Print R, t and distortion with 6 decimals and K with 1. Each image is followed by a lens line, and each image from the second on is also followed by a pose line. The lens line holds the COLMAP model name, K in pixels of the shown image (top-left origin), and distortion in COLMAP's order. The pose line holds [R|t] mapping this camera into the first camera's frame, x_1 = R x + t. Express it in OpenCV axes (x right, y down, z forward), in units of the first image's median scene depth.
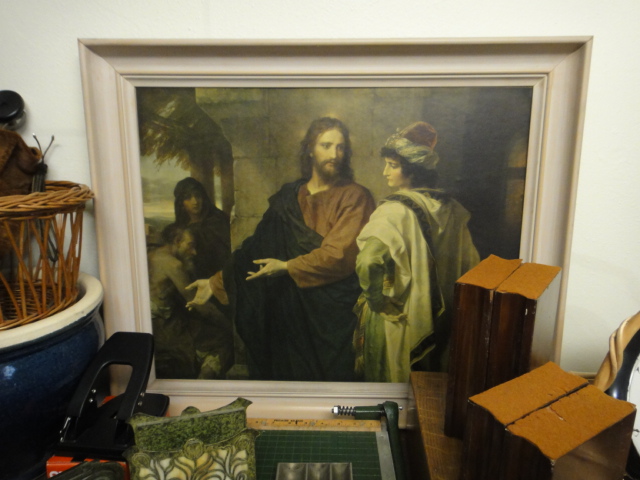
lens RADIAL K [[450.8, 0, 323.5], [0, 450.8, 235.4], [0, 0, 1]] dist [-0.006618, 0.000961]
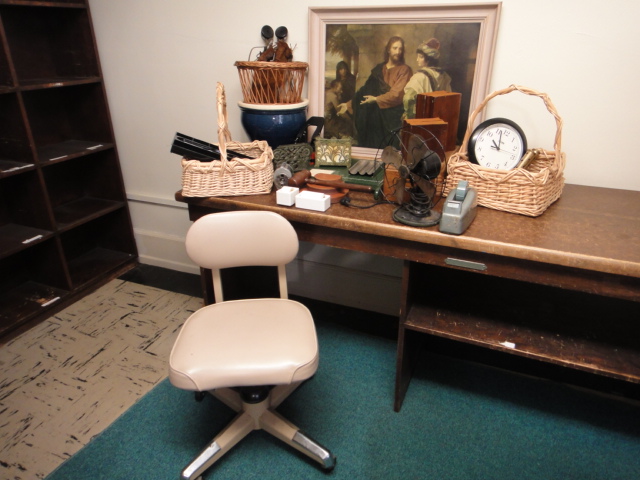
lens RADIAL K [[450.8, 0, 318.3], [0, 450.8, 235.6], [0, 0, 1]] dist [-0.006618, 0.000961]
pose [[0.926968, 0.150062, -0.343819, 0.632073], [-0.085405, 0.976859, 0.196095, 0.367116], [0.365289, -0.152410, 0.918333, -1.627427]]
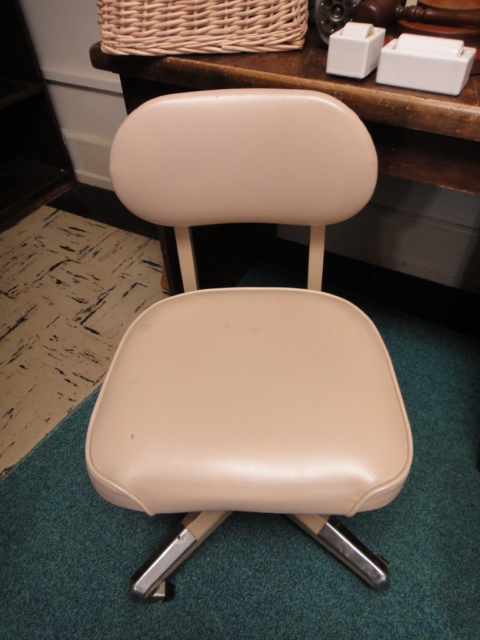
lens RADIAL K [[450.8, 0, 244.3], [0, 450.8, 321.2], [0, 0, 1]] dist [-0.006618, 0.000961]
pose [[0.883655, 0.323036, -0.338823, 0.000191], [-0.092660, 0.830140, 0.549802, 0.590847], [0.458876, -0.454440, 0.763490, -0.659517]]
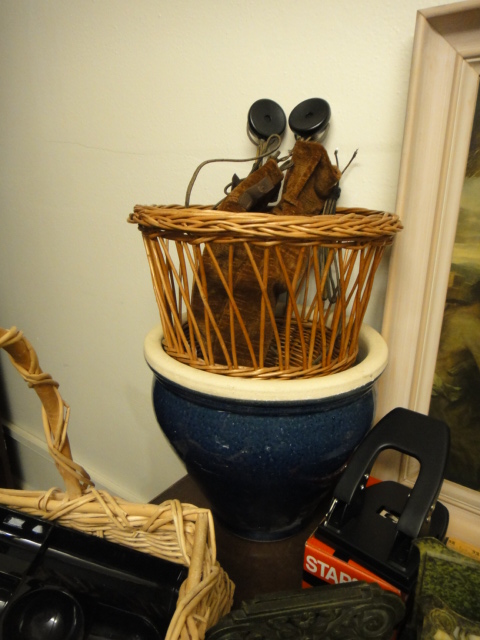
lens RADIAL K [[450.8, 0, 240.0], [0, 450.8, 322.2], [0, 0, 1]] dist [-0.006618, 0.000961]
pose [[0.802669, 0.178684, -0.569030, -0.249772], [-0.134731, 0.983728, 0.118854, 0.015451], [0.581008, -0.018735, 0.813682, 0.205184]]
